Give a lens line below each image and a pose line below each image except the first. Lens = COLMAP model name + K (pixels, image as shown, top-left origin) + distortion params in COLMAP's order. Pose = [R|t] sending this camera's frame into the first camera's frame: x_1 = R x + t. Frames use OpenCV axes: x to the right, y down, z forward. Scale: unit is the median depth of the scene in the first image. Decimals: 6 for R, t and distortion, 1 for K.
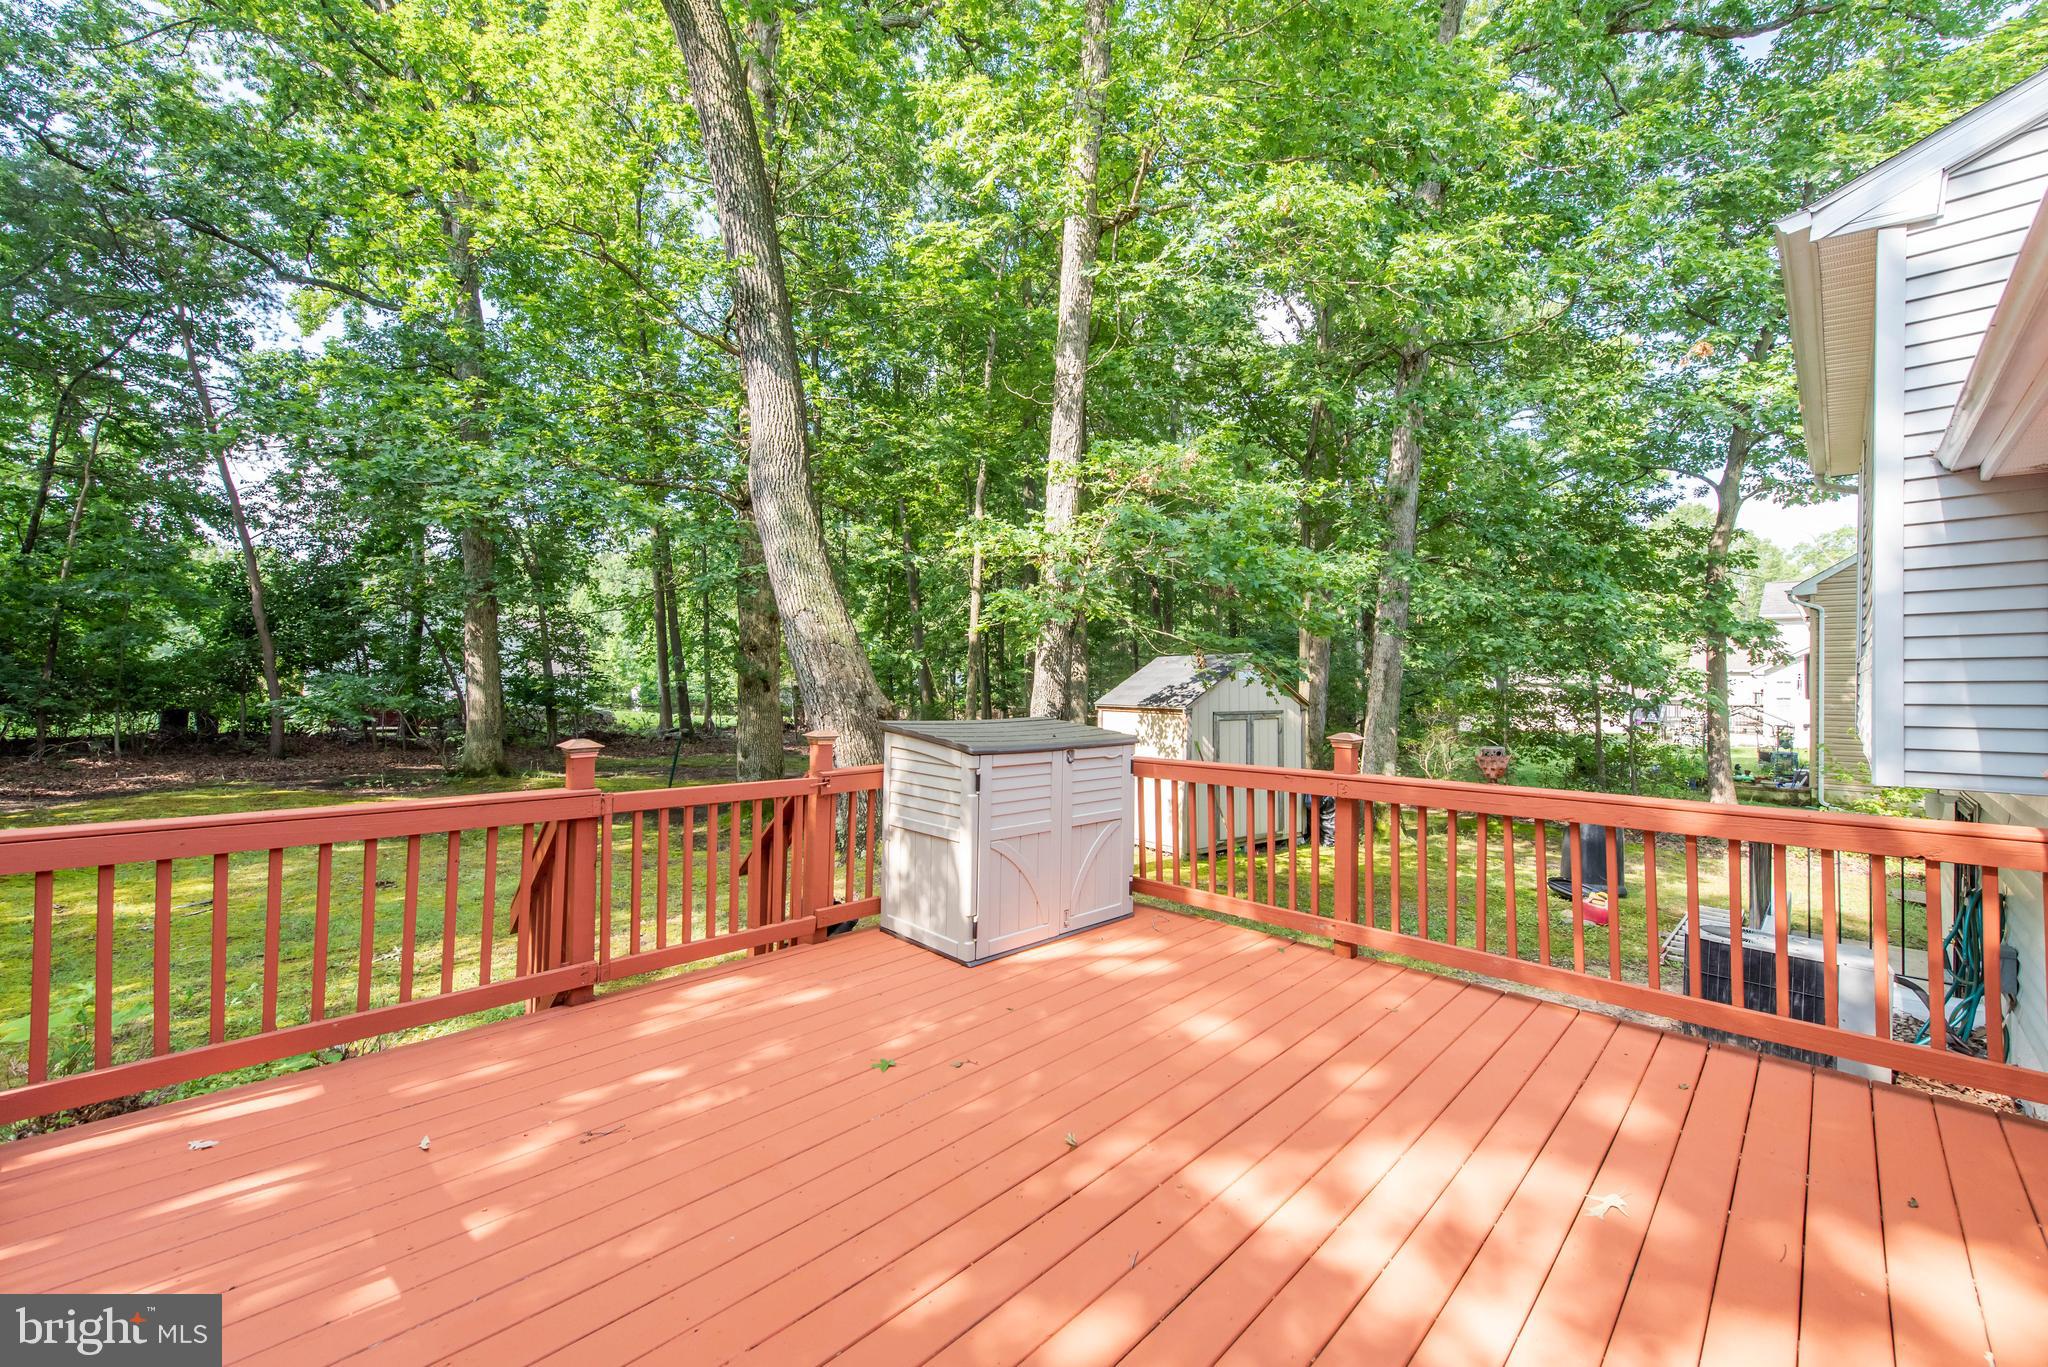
lens RADIAL K [[803.2, 0, 1027.2], [0, 803.2, 682.2], [0, 0, 1]] dist [0.019050, -0.005274]
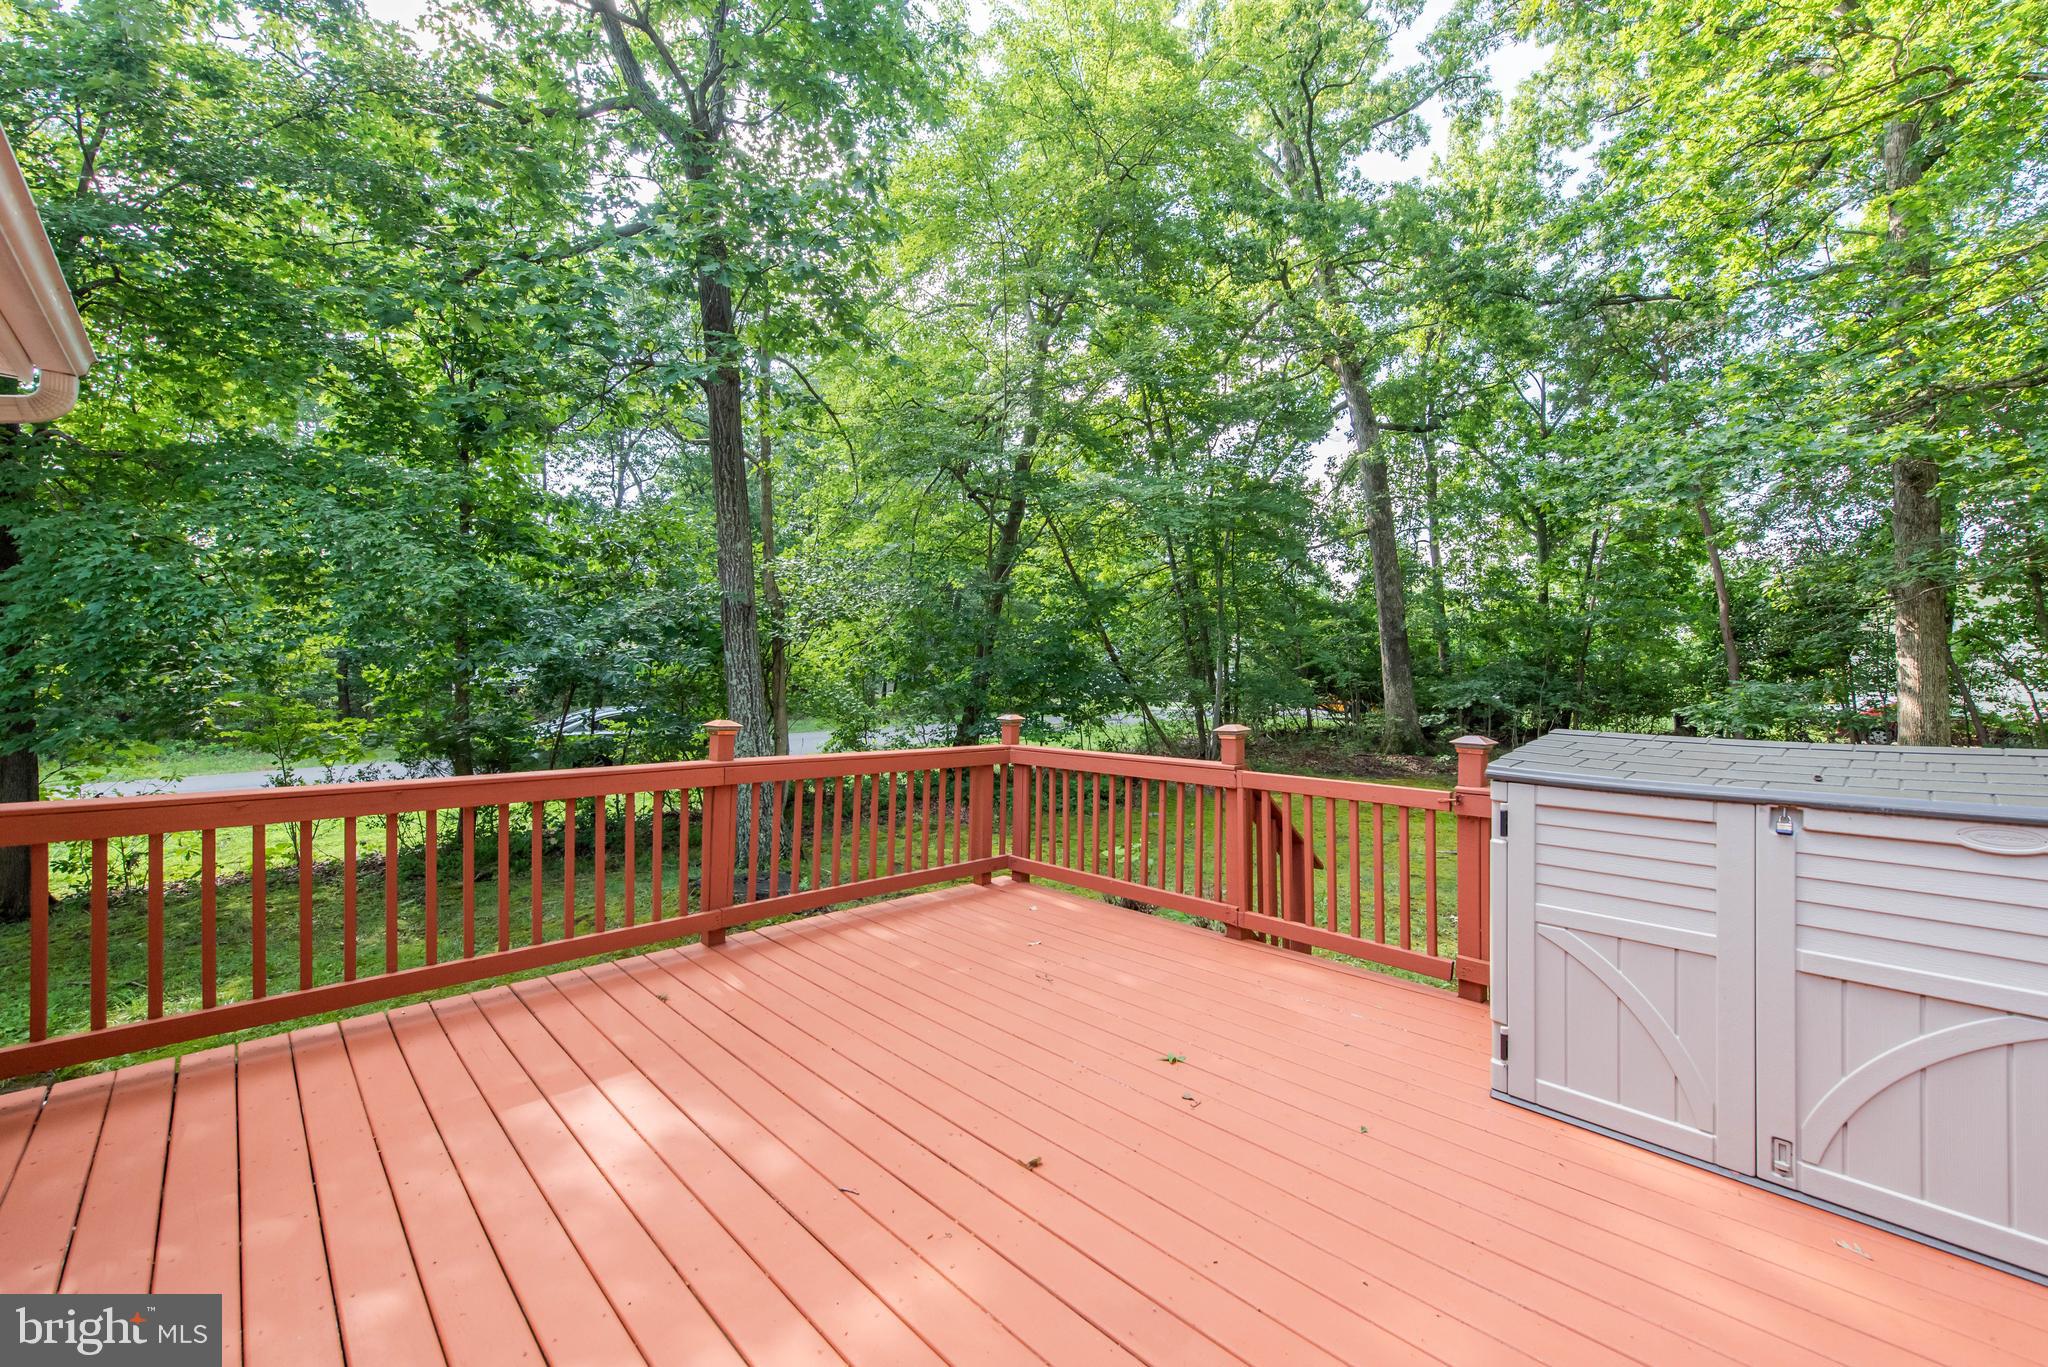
lens RADIAL K [[803.2, 0, 1027.2], [0, 803.2, 682.2], [0, 0, 1]] dist [0.019050, -0.005274]
pose [[-0.009345, -0.012358, -0.999880, 0.525277], [-0.001337, 0.999923, -0.012346, 0.014727], [0.999955, 0.001221, -0.009360, 0.528647]]
